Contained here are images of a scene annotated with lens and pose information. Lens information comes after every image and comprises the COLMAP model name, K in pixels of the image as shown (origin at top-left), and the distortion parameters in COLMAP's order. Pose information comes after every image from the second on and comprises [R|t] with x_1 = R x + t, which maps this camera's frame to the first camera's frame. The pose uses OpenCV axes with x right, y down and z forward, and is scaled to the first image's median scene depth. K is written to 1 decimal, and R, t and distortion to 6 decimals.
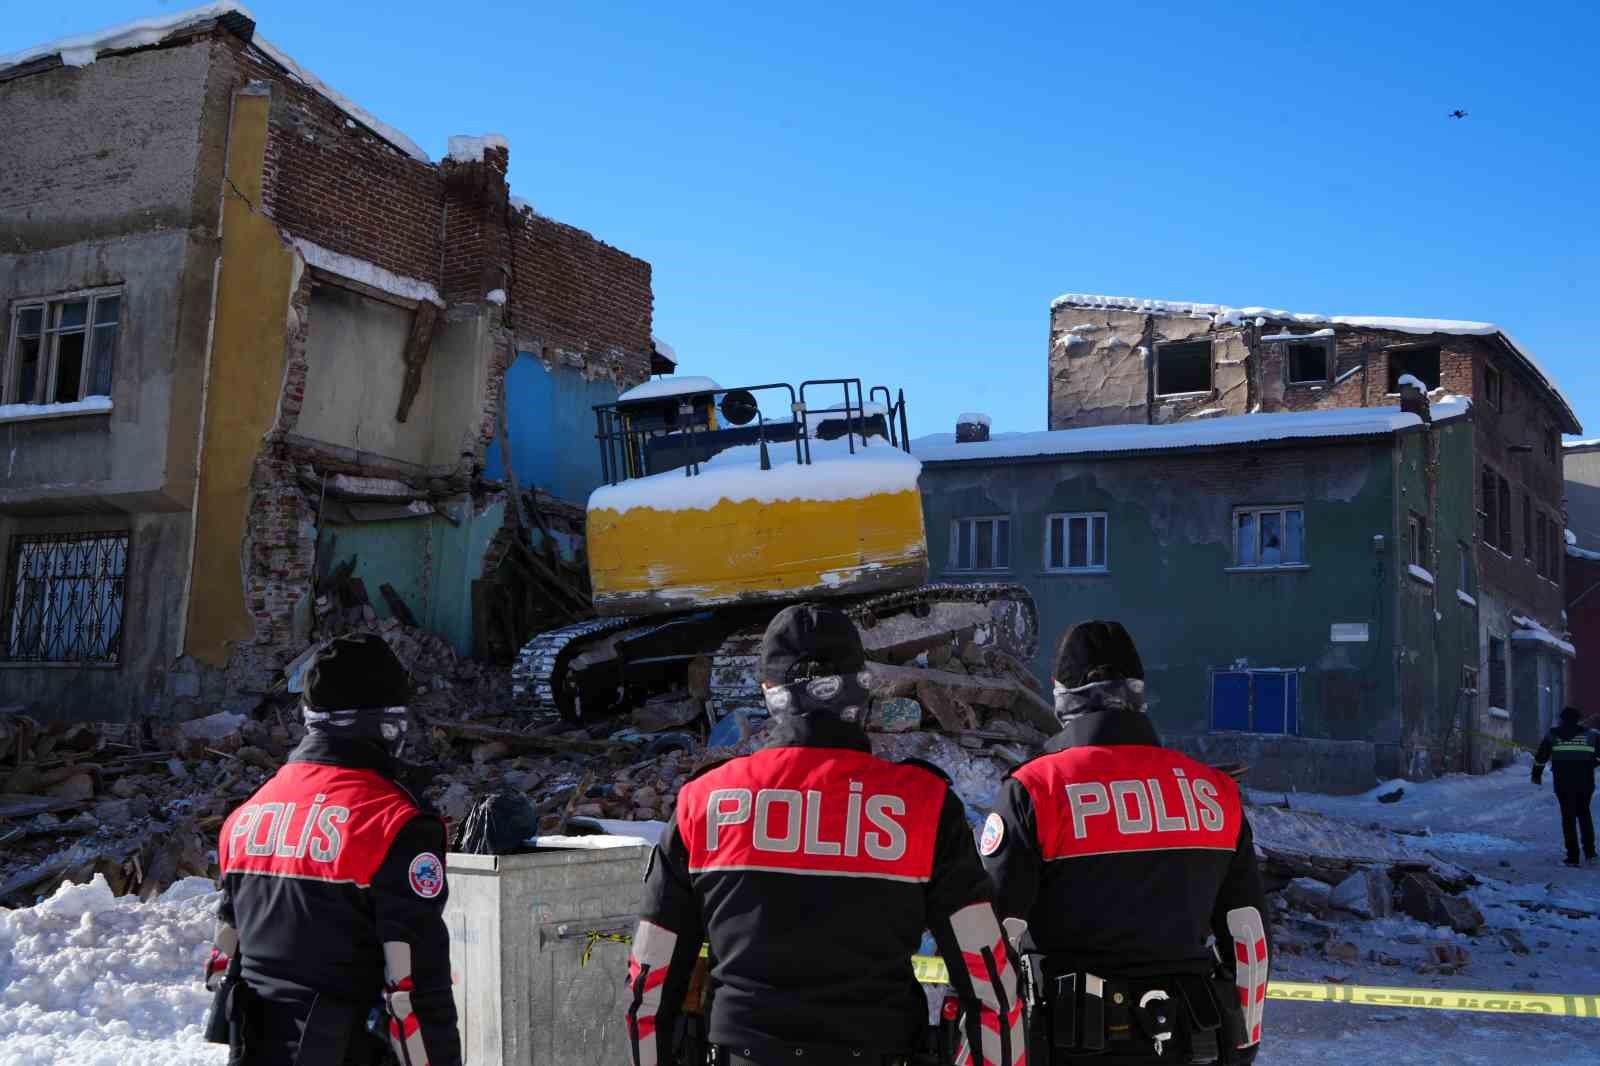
lens RADIAL K [[1543.1, 0, 789.8], [0, 1543.1, 540.8], [0, 0, 1]] dist [-0.000463, 0.000000]
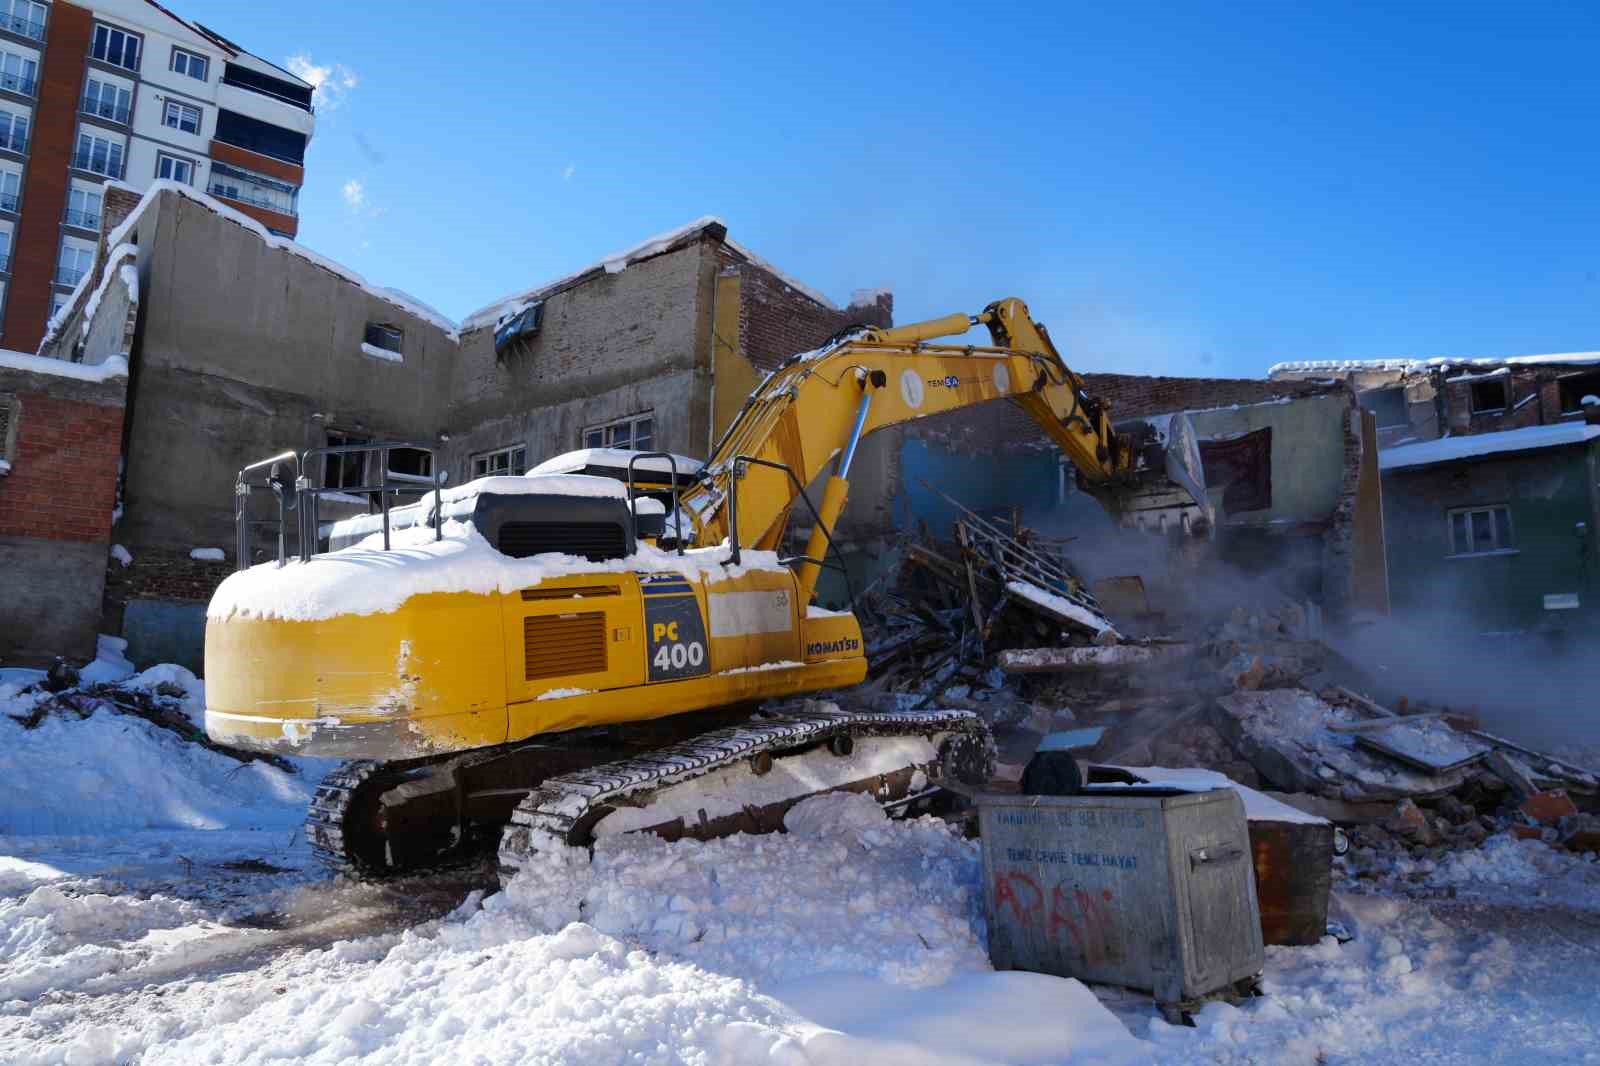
lens RADIAL K [[1044.5, 0, 799.8], [0, 1044.5, 536.7], [0, 0, 1]] dist [-0.020727, 0.013385]
pose [[0.972156, -0.064987, -0.225145, -0.067217], [0.058088, 0.997620, -0.037140, 0.002400], [0.227023, 0.023027, 0.973617, 0.041148]]
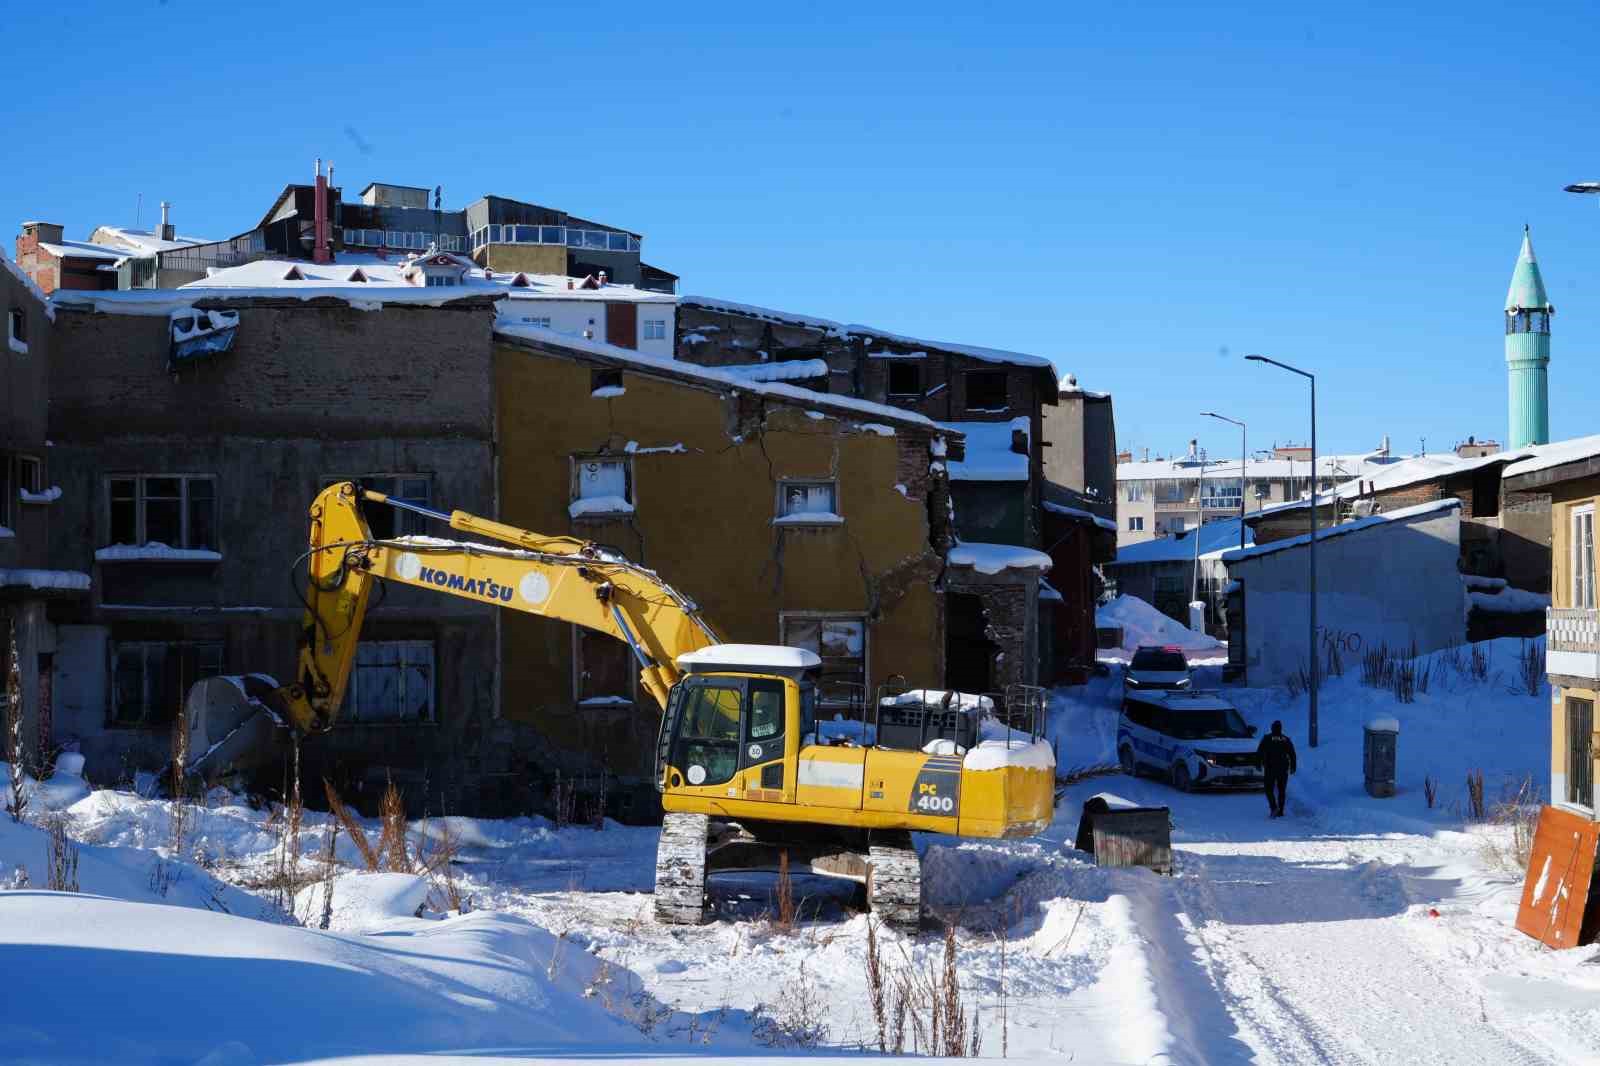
lens RADIAL K [[2565.6, 0, 770.8], [0, 2565.6, 600.4], [0, 0, 1]] dist [0.008120, 0.000000]
pose [[0.882914, -0.040493, 0.467785, -1.242635], [-0.022523, 0.991475, 0.128338, -0.351358], [-0.468994, -0.123847, 0.874475, -1.285470]]
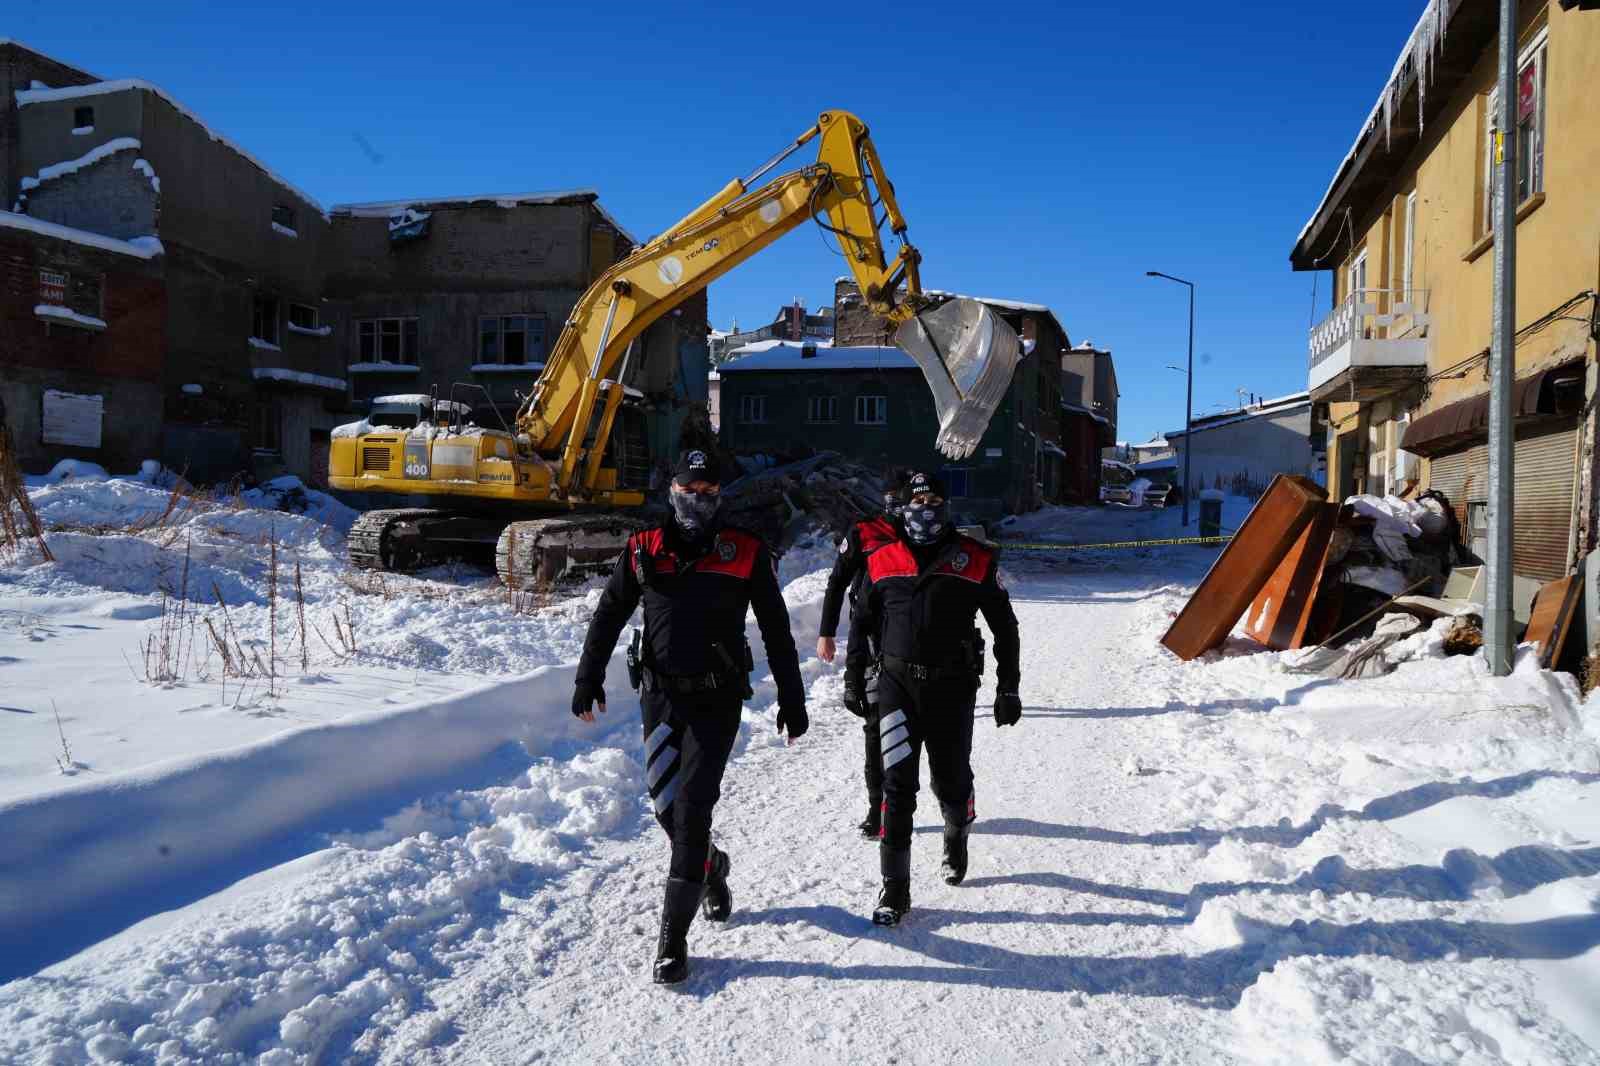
lens RADIAL K [[1044.5, 0, 792.1], [0, 1044.5, 529.4], [0, 0, 1]] dist [-0.020727, 0.013385]
pose [[0.966434, -0.027296, 0.255463, -0.454481], [-0.012706, 0.988045, 0.153640, -0.086734], [-0.256602, -0.151729, 0.954533, -0.590861]]
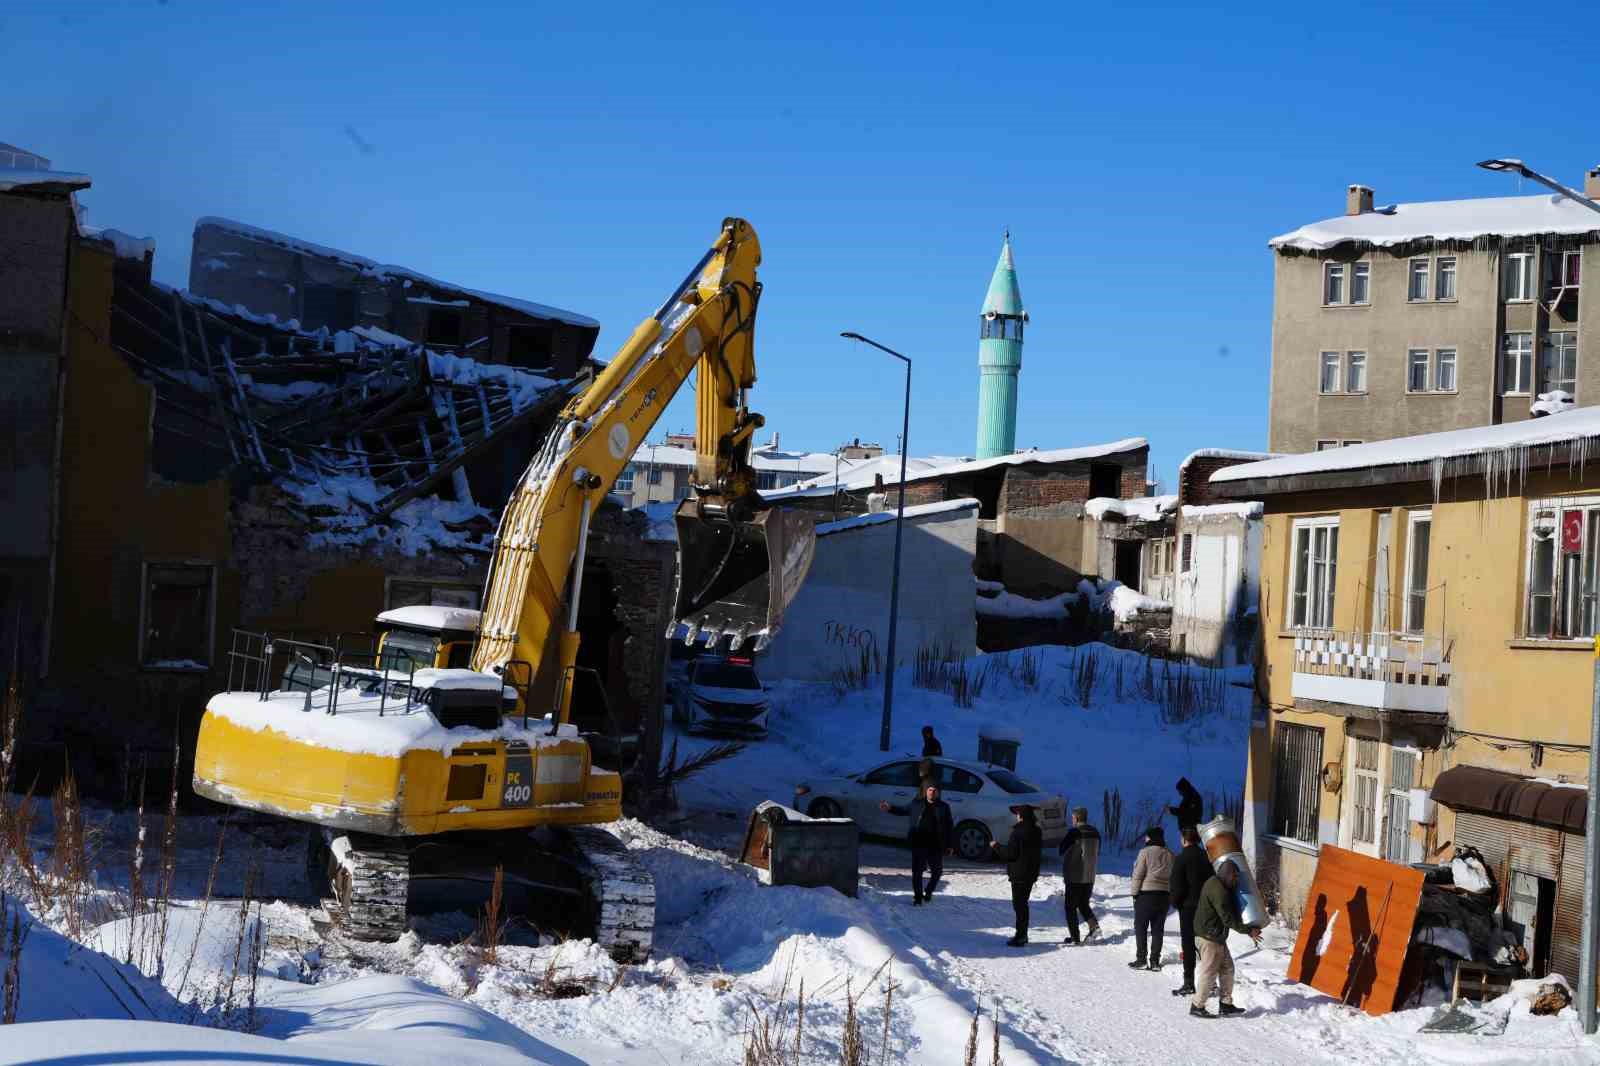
lens RADIAL K [[2565.6, 0, 724.9], [0, 2565.6, 549.2], [0, 0, 1]] dist [0.008120, 0.000000]
pose [[0.750282, 0.018423, 0.660861, -1.297935], [-0.115046, 0.987998, 0.103070, -0.303796], [-0.651031, -0.153361, 0.743397, -0.944303]]
